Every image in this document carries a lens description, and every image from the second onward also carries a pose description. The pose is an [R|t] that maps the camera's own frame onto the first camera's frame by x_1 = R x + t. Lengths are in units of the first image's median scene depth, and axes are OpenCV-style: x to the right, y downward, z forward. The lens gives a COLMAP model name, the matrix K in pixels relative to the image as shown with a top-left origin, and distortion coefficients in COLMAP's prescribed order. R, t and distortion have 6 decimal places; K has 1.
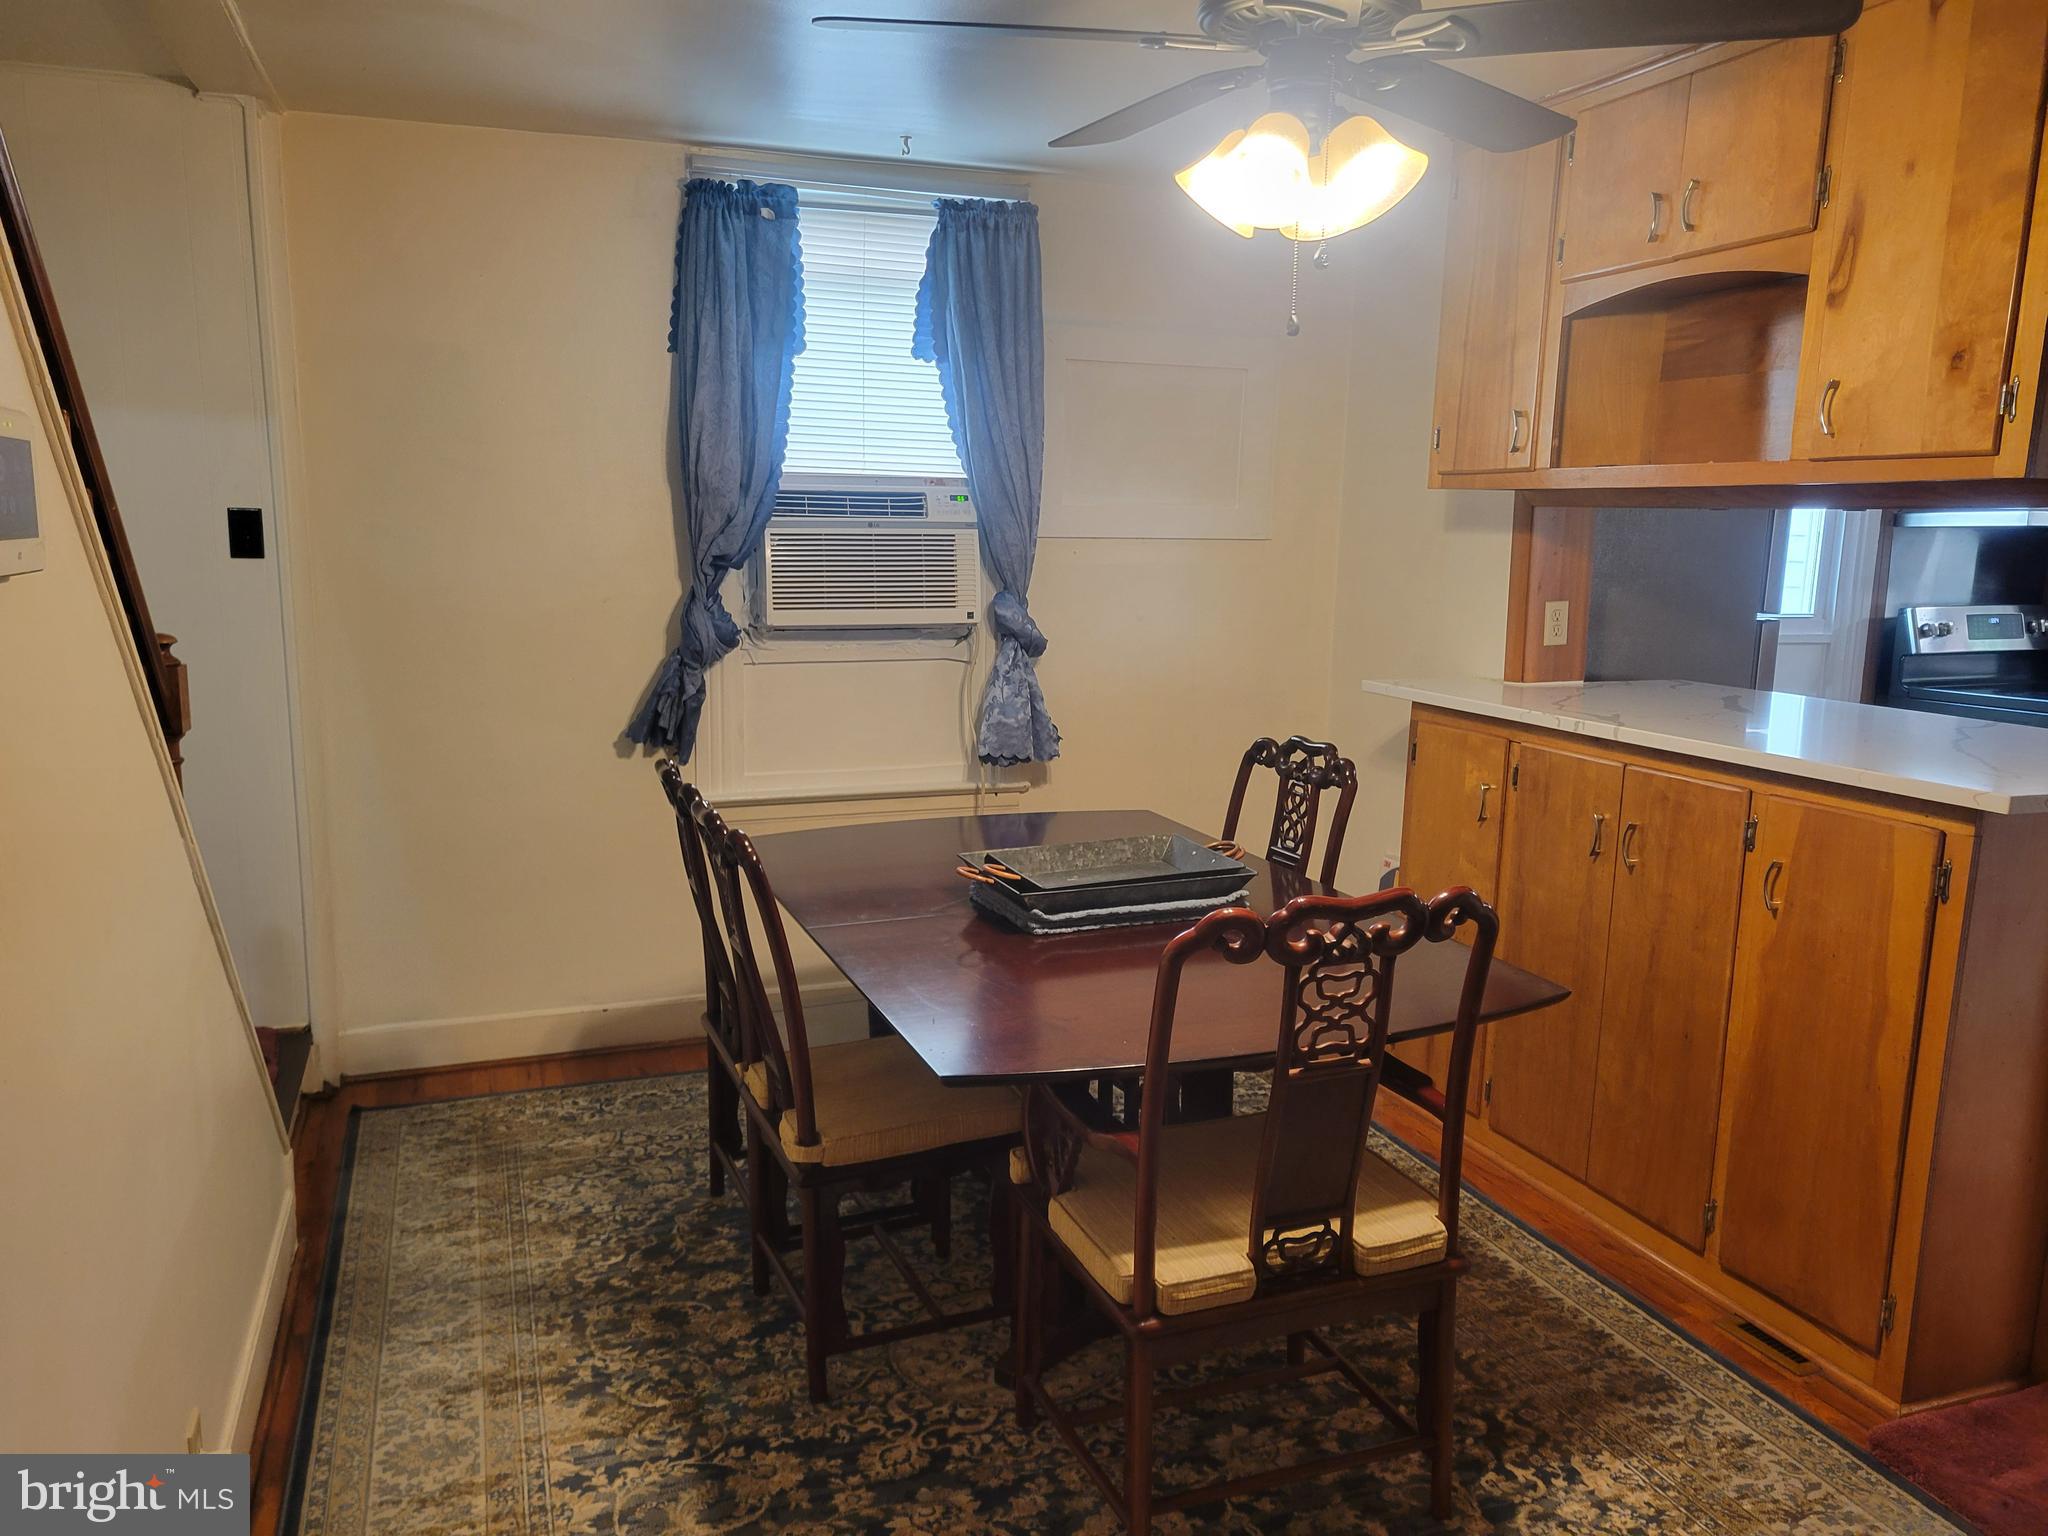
lens RADIAL K [[1533.3, 0, 1015.5], [0, 1533.3, 774.7], [0, 0, 1]] dist [0.054363, -0.035715]
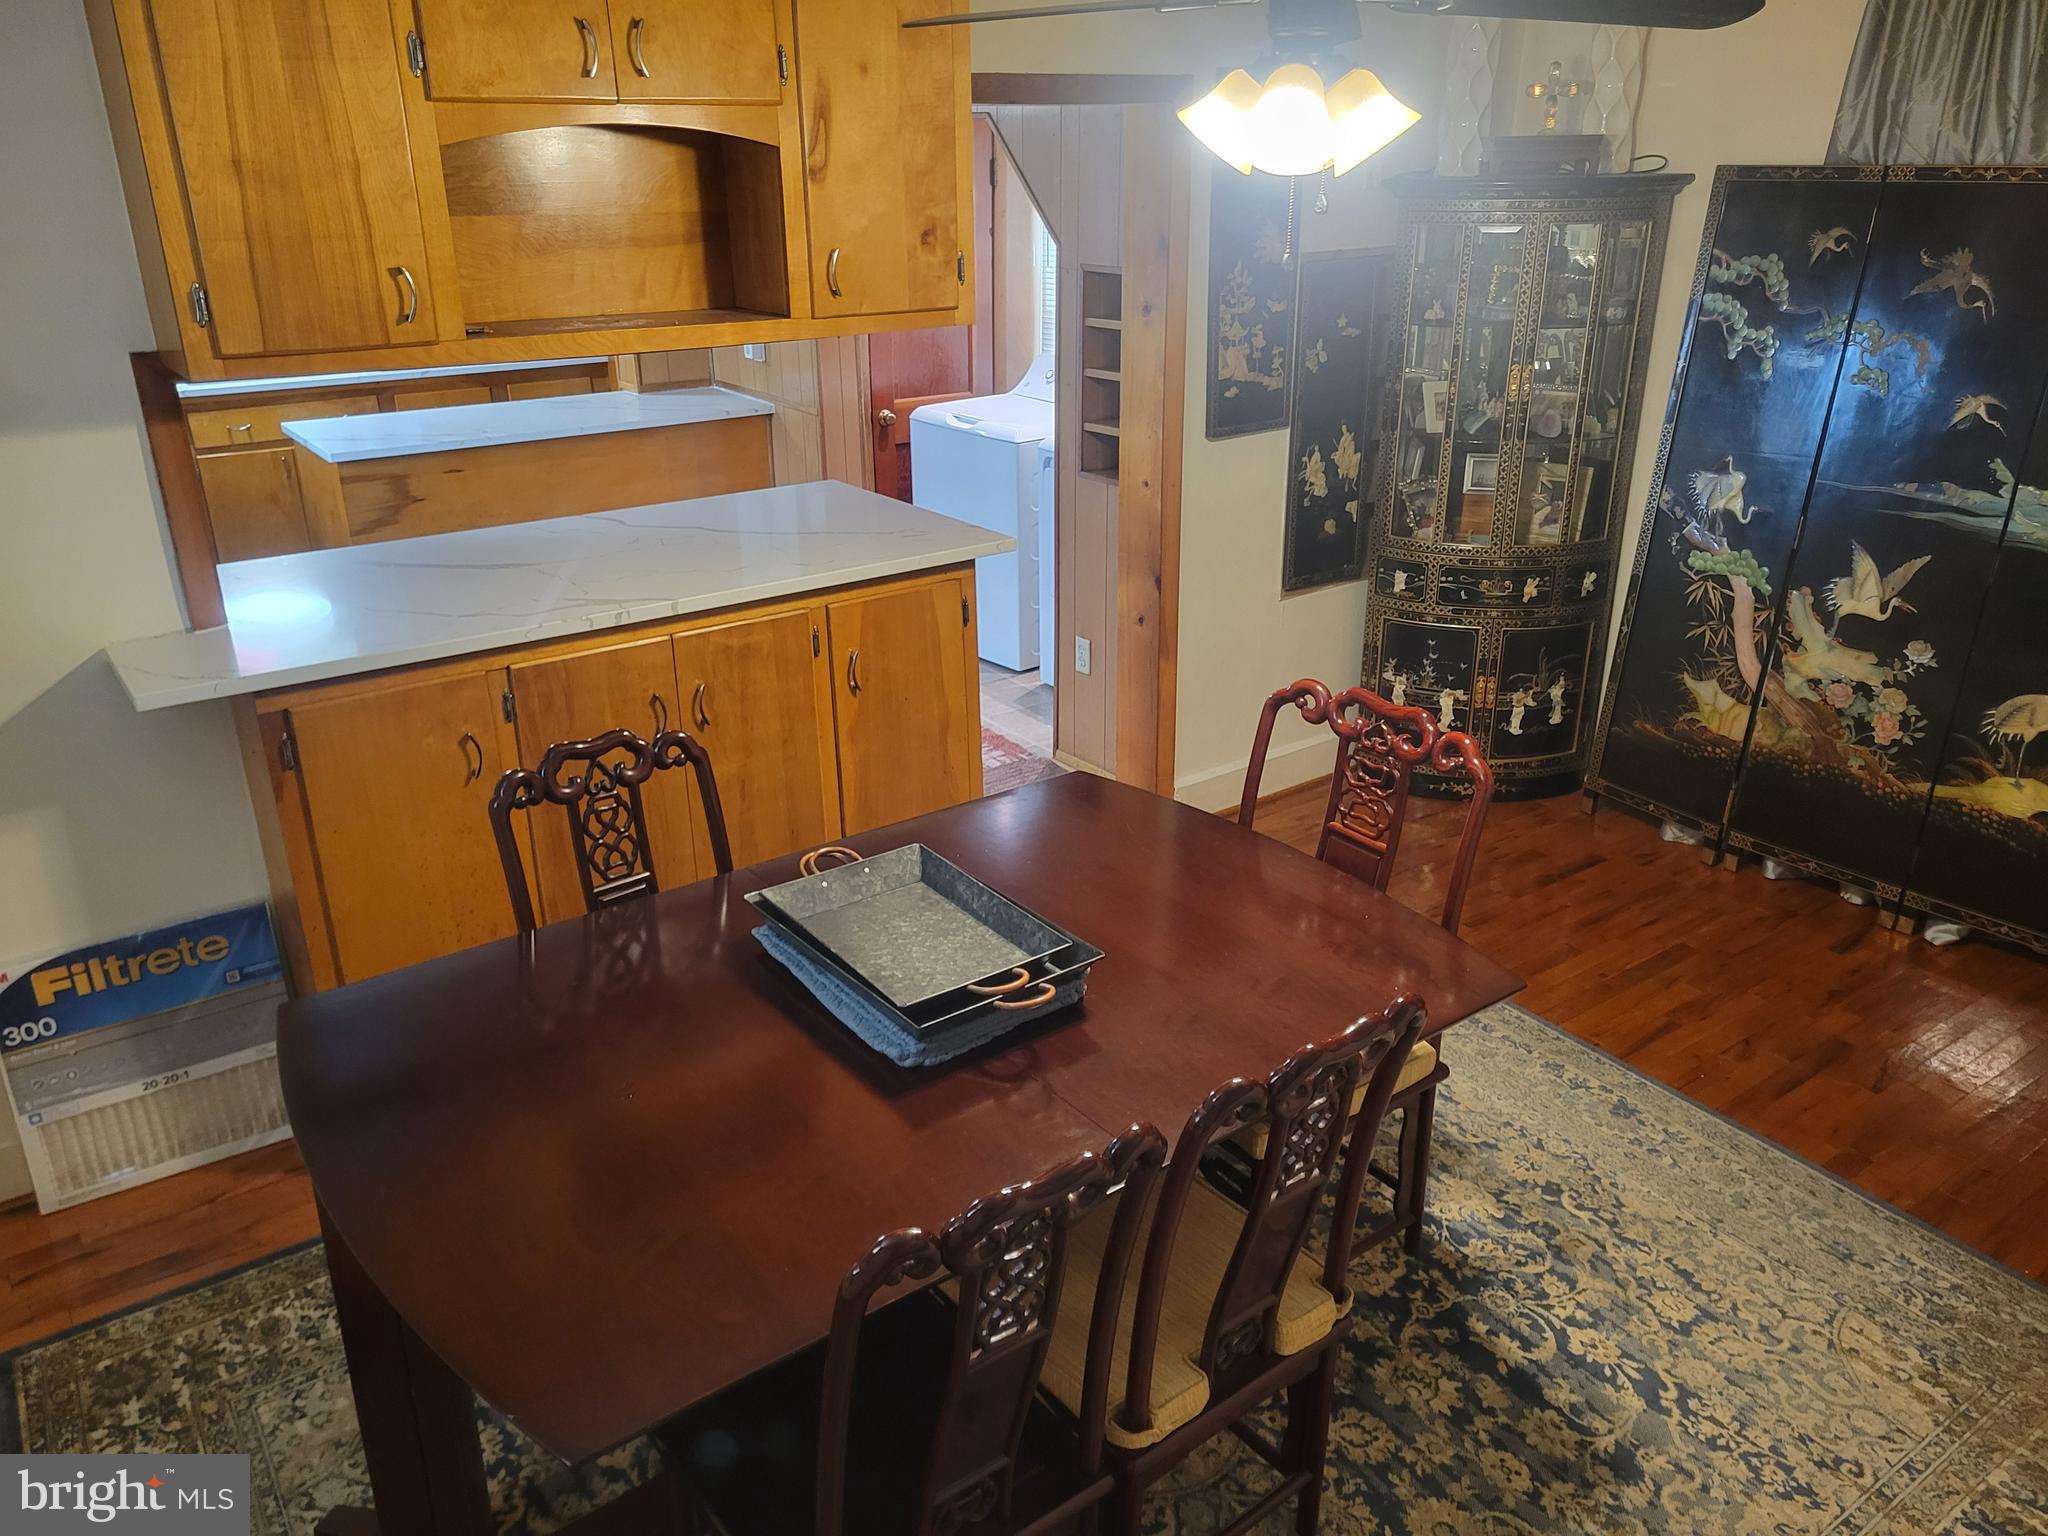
lens RADIAL K [[1532.2, 0, 1013.6], [0, 1532.2, 763.1], [0, 0, 1]] dist [0.056399, -0.031491]
pose [[-0.278413, -0.376902, 0.883420, -0.714514], [0.160751, 0.888527, 0.429742, -0.402018], [-0.946914, 0.261656, -0.186790, 1.237618]]
